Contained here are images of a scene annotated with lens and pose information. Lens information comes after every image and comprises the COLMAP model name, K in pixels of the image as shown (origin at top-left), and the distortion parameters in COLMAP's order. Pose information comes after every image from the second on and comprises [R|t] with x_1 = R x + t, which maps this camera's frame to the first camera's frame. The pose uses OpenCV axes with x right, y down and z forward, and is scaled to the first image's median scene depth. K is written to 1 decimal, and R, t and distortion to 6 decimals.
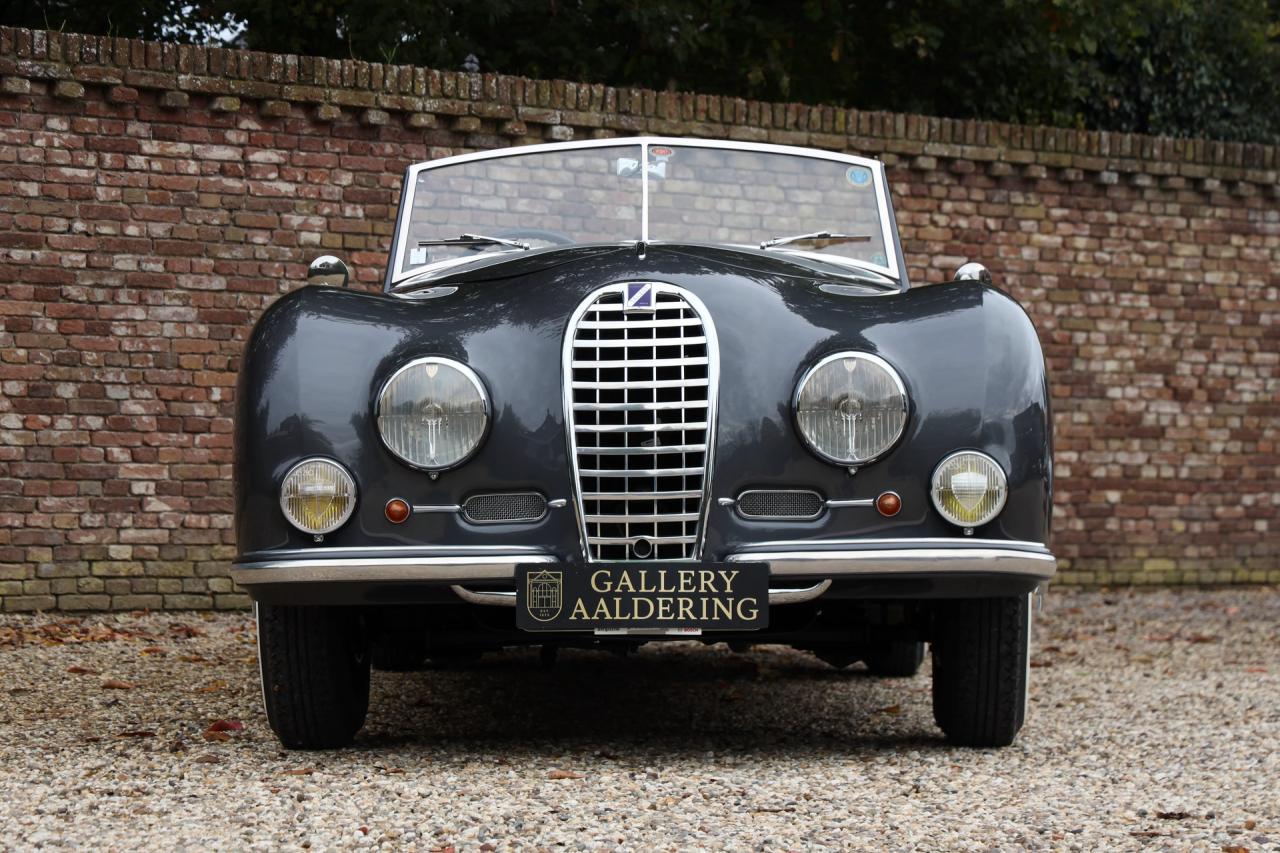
lens RADIAL K [[3404.6, 0, 649.0], [0, 3404.6, 428.9], [0, 0, 1]] dist [-0.004978, 0.000000]
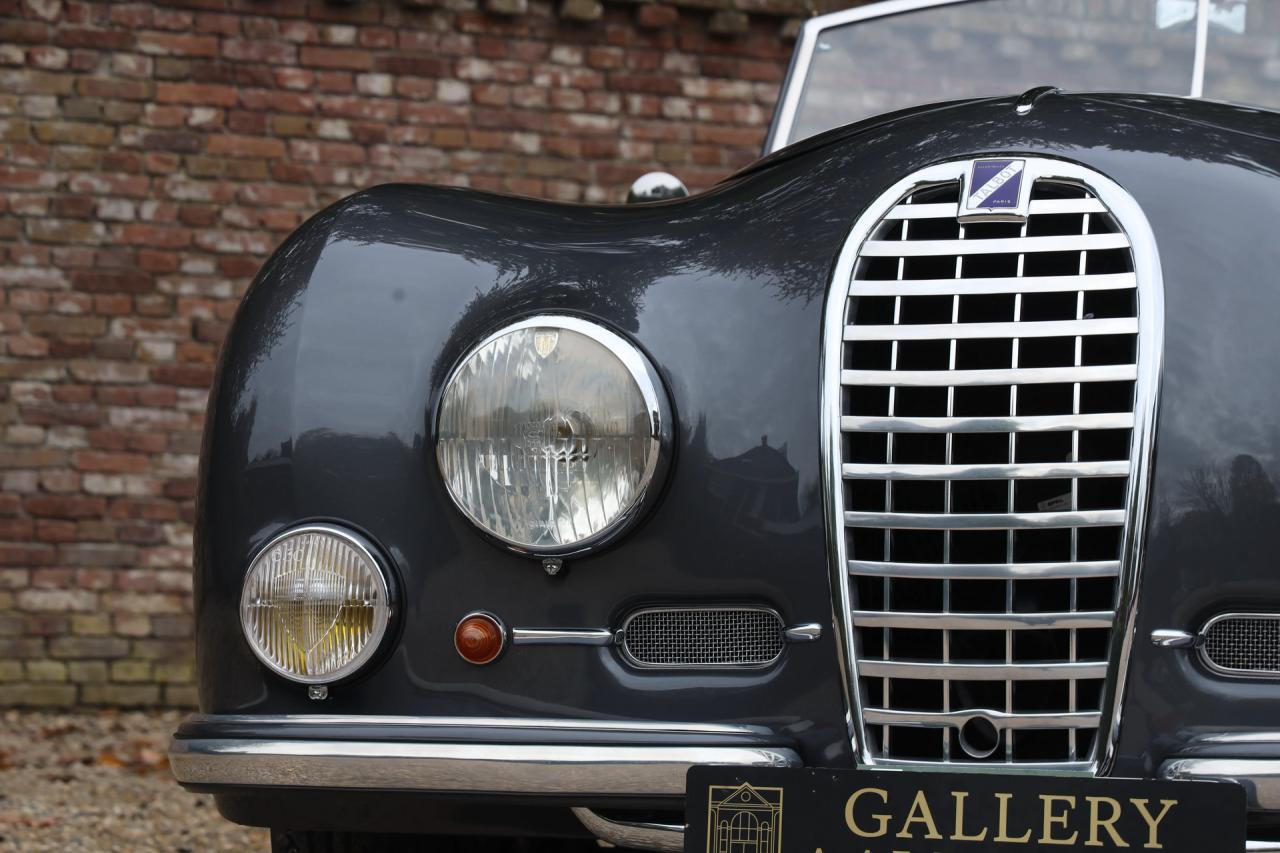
lens RADIAL K [[3634.5, 0, 669.9], [0, 3634.5, 419.1], [0, 0, 1]] dist [0.136174, 0.000000]
pose [[0.971669, 0.010443, -0.236114, 0.071836], [-0.014103, 0.999805, -0.013818, 0.000010], [0.235923, 0.016756, 0.971627, 0.515246]]
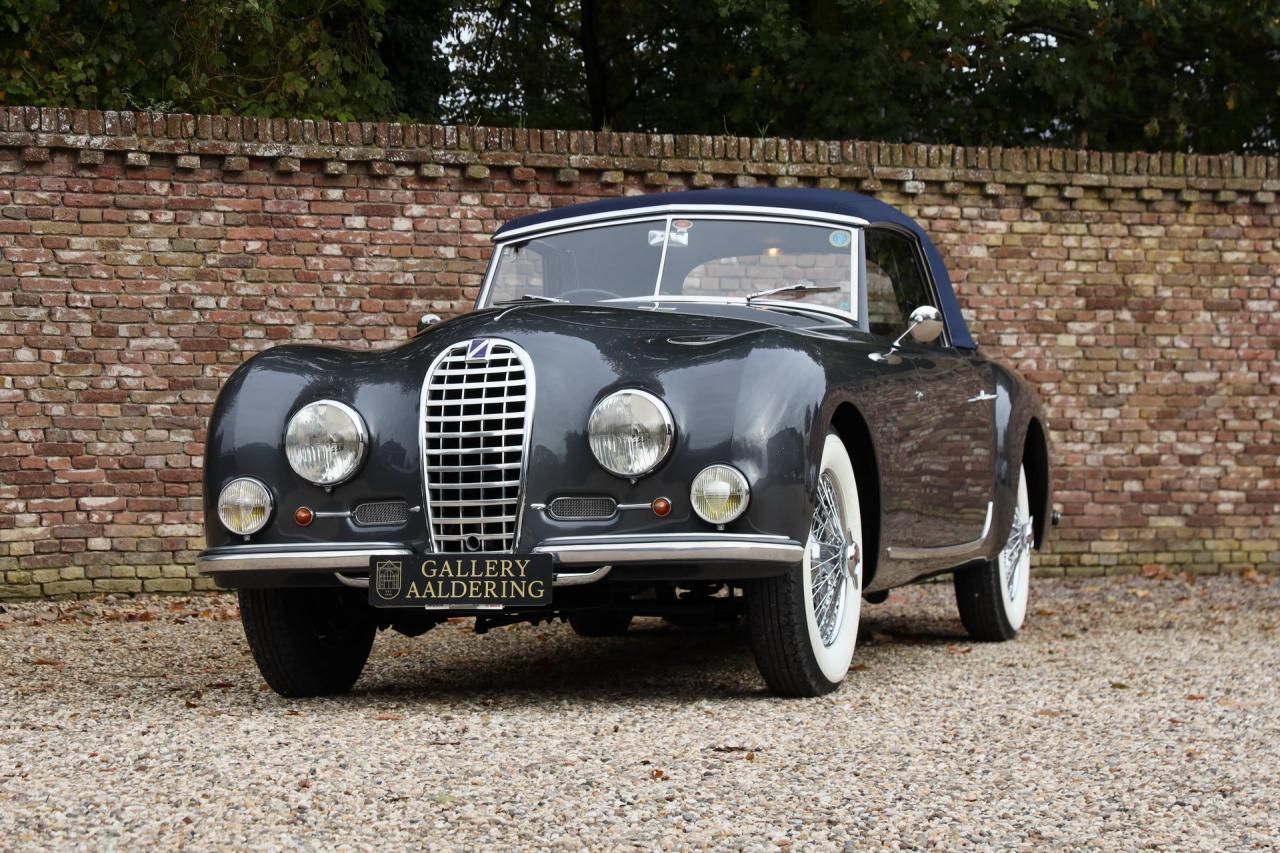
lens RADIAL K [[3014.4, 0, 695.6], [0, 3014.4, 440.8], [0, 0, 1]] dist [0.141442, 0.000000]
pose [[0.970201, -0.016137, -0.241763, 0.359826], [0.017337, 0.999846, 0.002839, -0.005954], [0.241680, -0.006946, 0.970331, -0.102253]]
